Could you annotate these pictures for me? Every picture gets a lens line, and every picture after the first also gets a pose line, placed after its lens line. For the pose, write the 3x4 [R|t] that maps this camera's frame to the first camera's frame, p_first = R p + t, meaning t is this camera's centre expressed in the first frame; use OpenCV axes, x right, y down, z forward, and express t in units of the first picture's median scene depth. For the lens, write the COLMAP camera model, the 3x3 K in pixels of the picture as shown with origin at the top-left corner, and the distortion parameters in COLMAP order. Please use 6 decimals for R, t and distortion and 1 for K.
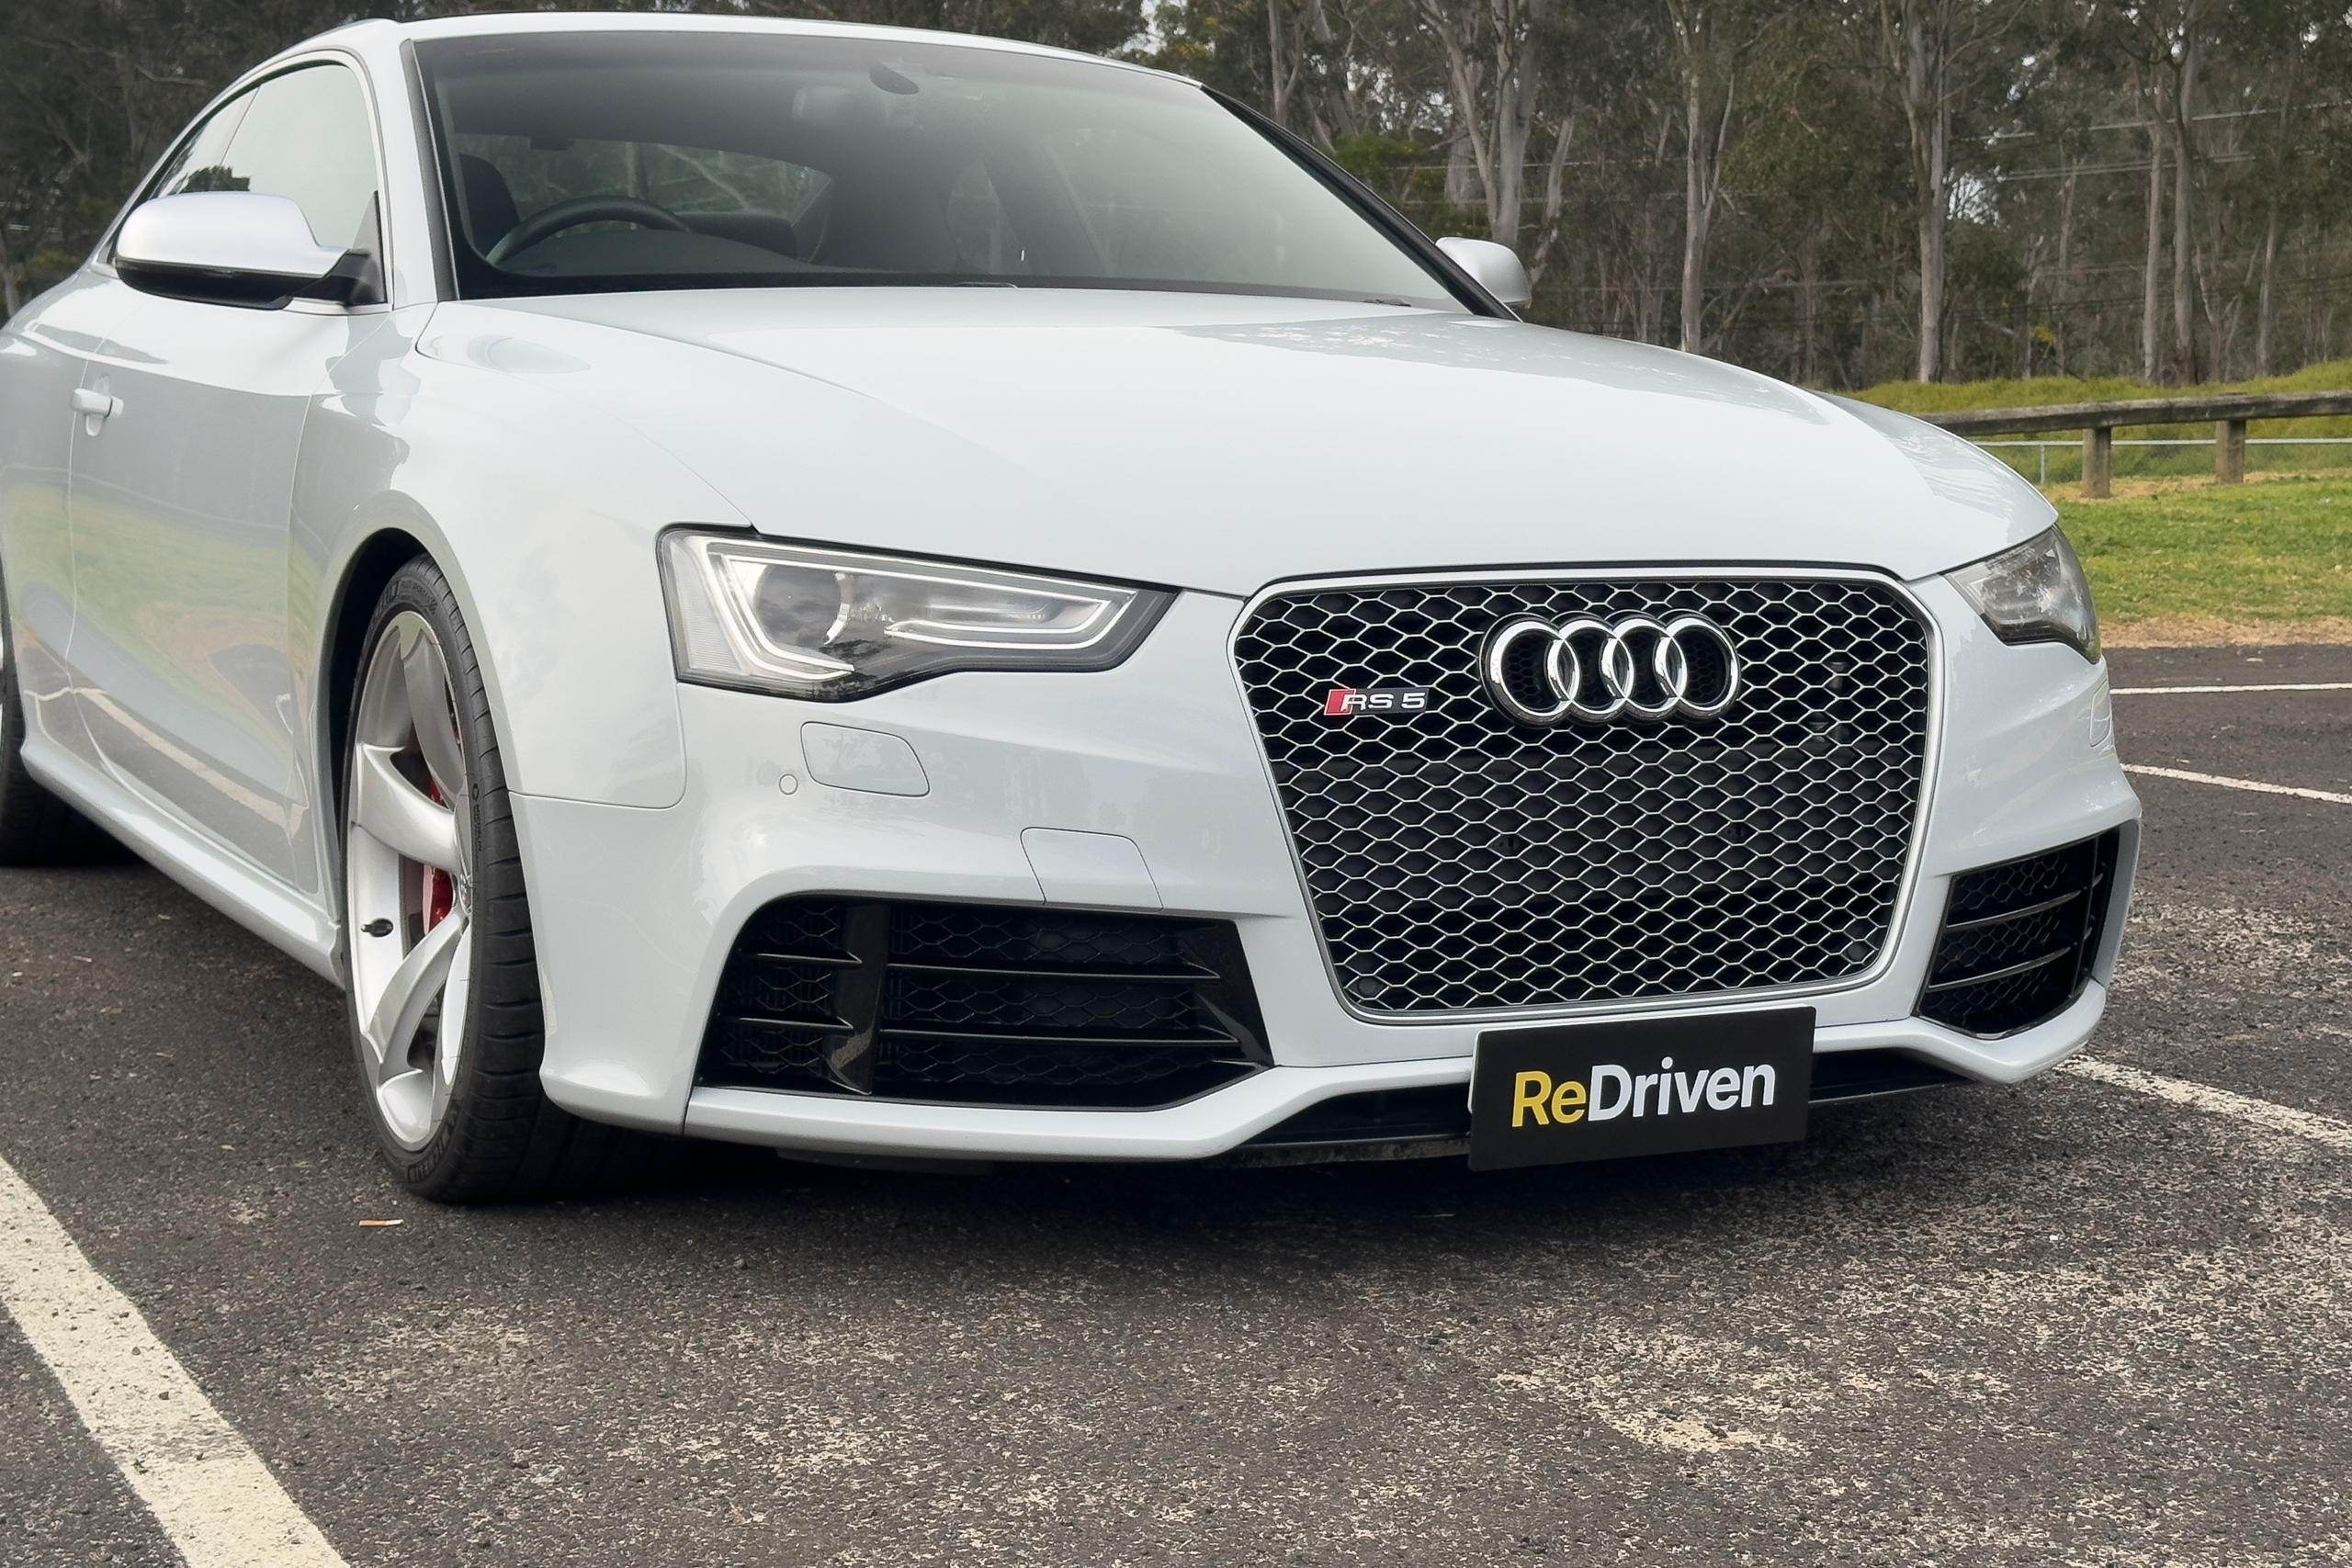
lens RADIAL K [[3665.6, 0, 1175.7], [0, 3665.6, 776.9], [0, 0, 1]] dist [0.120097, 0.000000]
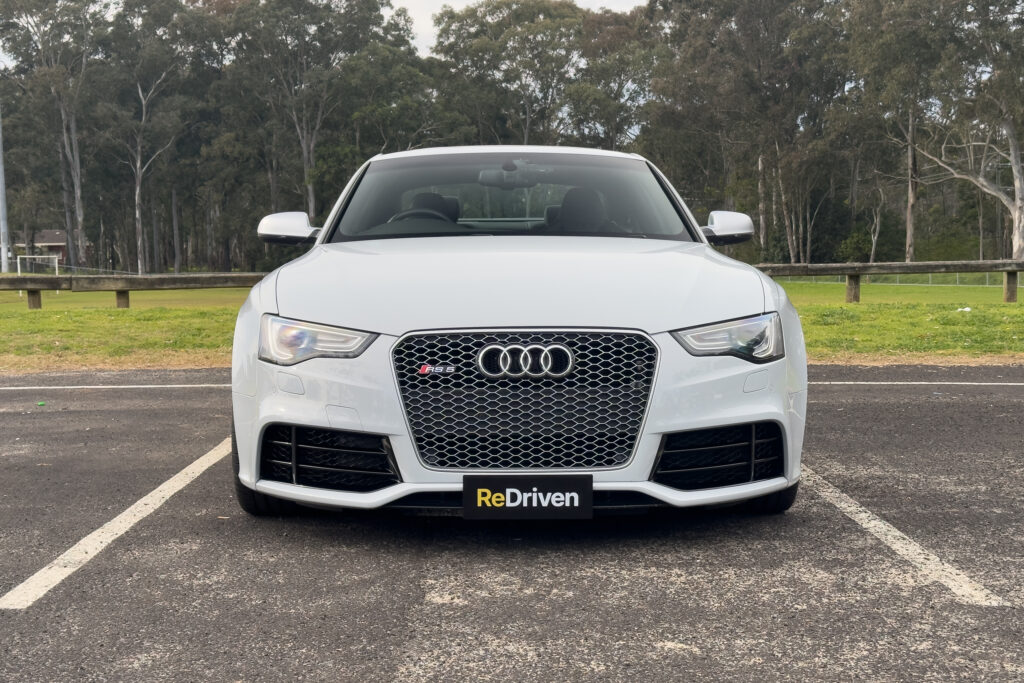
lens RADIAL K [[1425.7, 0, 489.0], [0, 1425.7, 368.0], [0, 0, 1]] dist [0.124834, 0.000000]
pose [[0.900668, 0.021188, -0.433991, 0.626835], [-0.032529, 0.999295, -0.018719, -0.000116], [0.433289, 0.030977, 0.900723, -0.097249]]
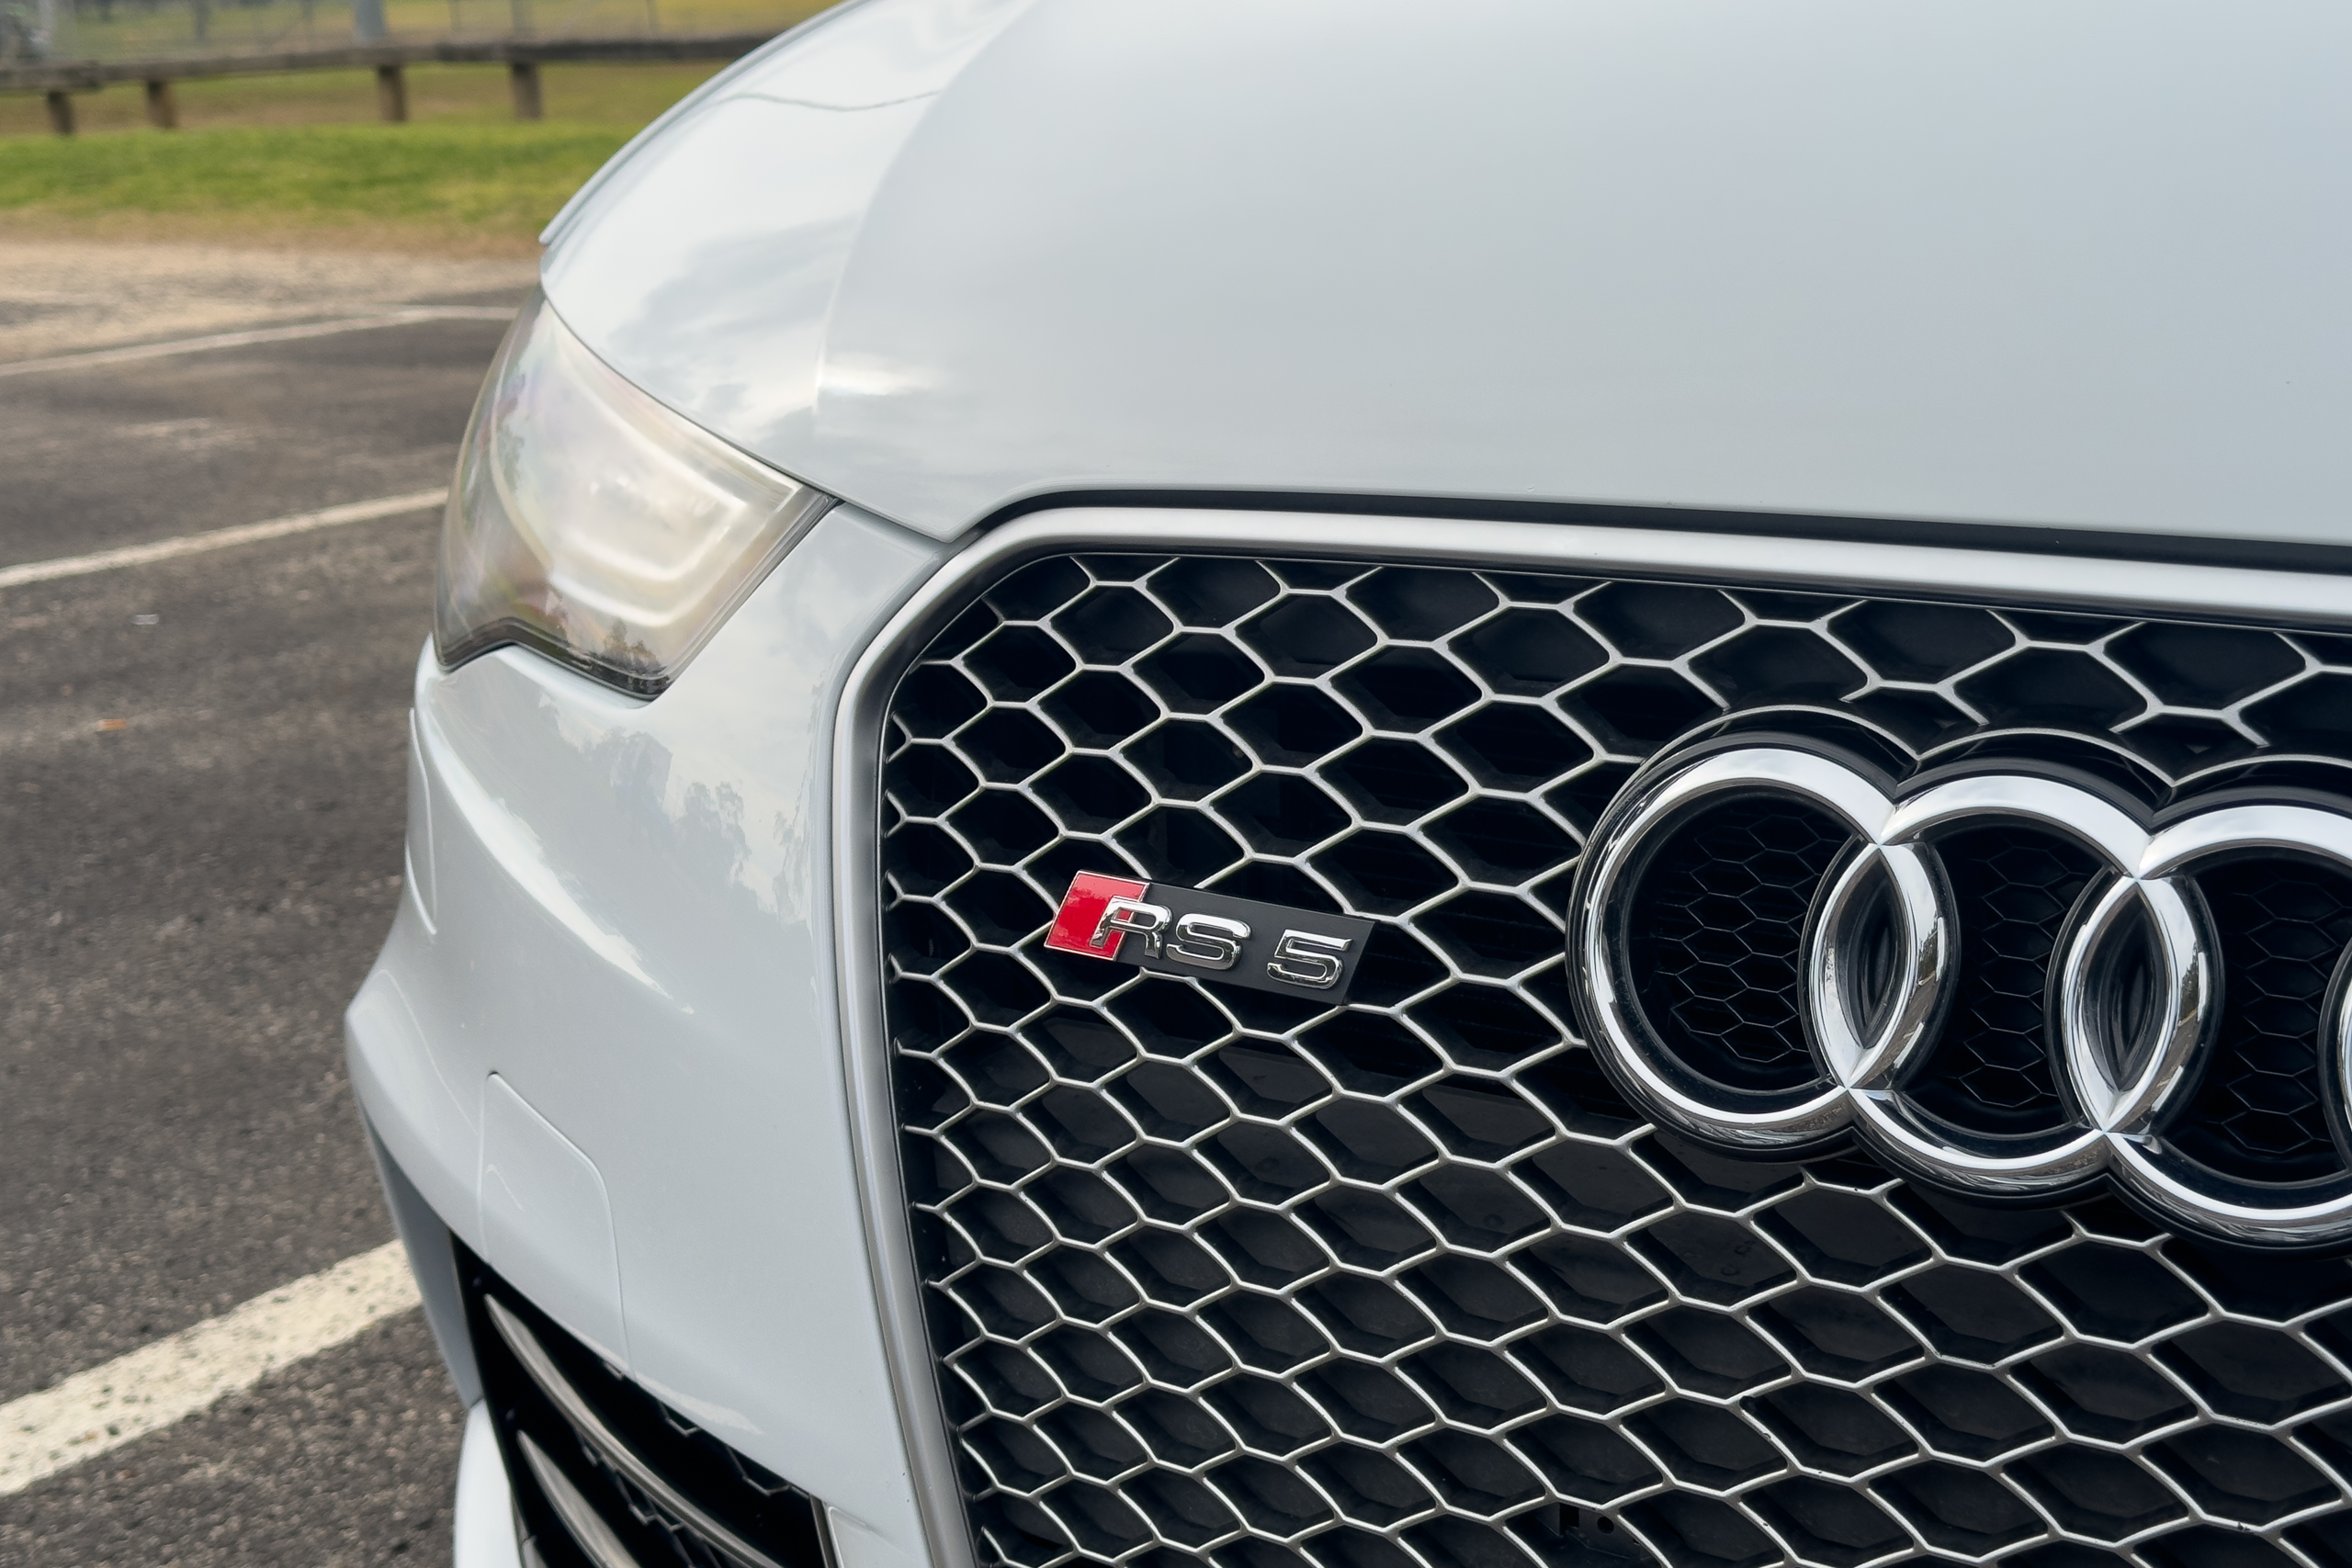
lens RADIAL K [[3274.3, 0, 1167.5], [0, 3274.3, 769.4], [0, 0, 1]] dist [0.124834, 0.000000]
pose [[0.501945, 0.181753, -0.845587, 0.275556], [-0.062113, 0.982721, 0.174358, -0.079940], [0.862666, -0.034996, 0.504561, 0.853630]]
